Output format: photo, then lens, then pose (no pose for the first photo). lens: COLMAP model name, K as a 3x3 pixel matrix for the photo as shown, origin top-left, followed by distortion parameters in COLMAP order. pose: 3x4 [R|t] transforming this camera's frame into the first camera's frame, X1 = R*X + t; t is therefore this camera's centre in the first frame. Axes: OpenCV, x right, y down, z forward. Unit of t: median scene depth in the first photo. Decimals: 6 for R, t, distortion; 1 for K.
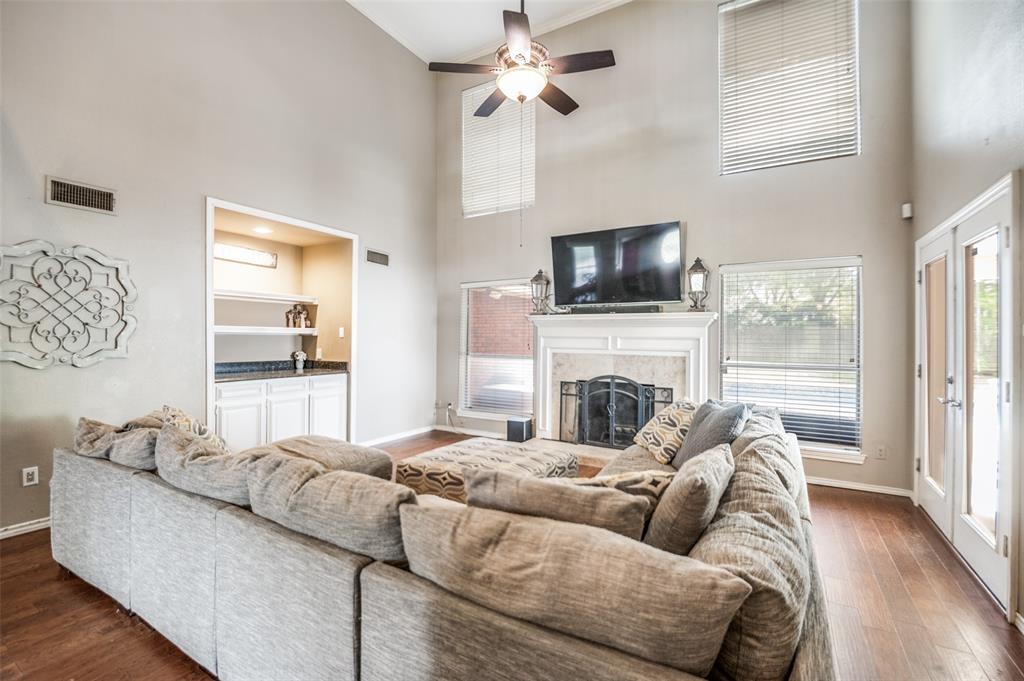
lens RADIAL K [[455.1, 0, 510.1], [0, 455.1, 339.6], [0, 0, 1]] dist [-0.007102, -0.003915]
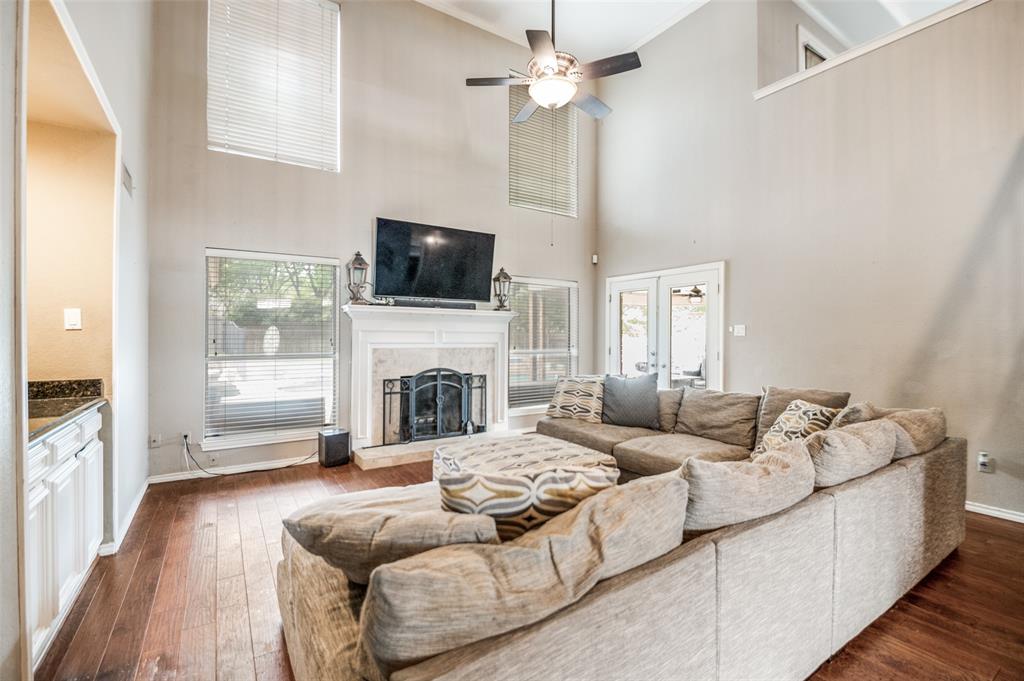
lens RADIAL K [[455.1, 0, 513.8], [0, 455.1, 336.6], [0, 0, 1]] dist [-0.007102, -0.003915]
pose [[0.429736, -0.010051, 0.902899, -0.623168], [-0.000965, 0.999932, 0.011590, -0.005144], [-0.902954, -0.005852, 0.429697, 0.394027]]
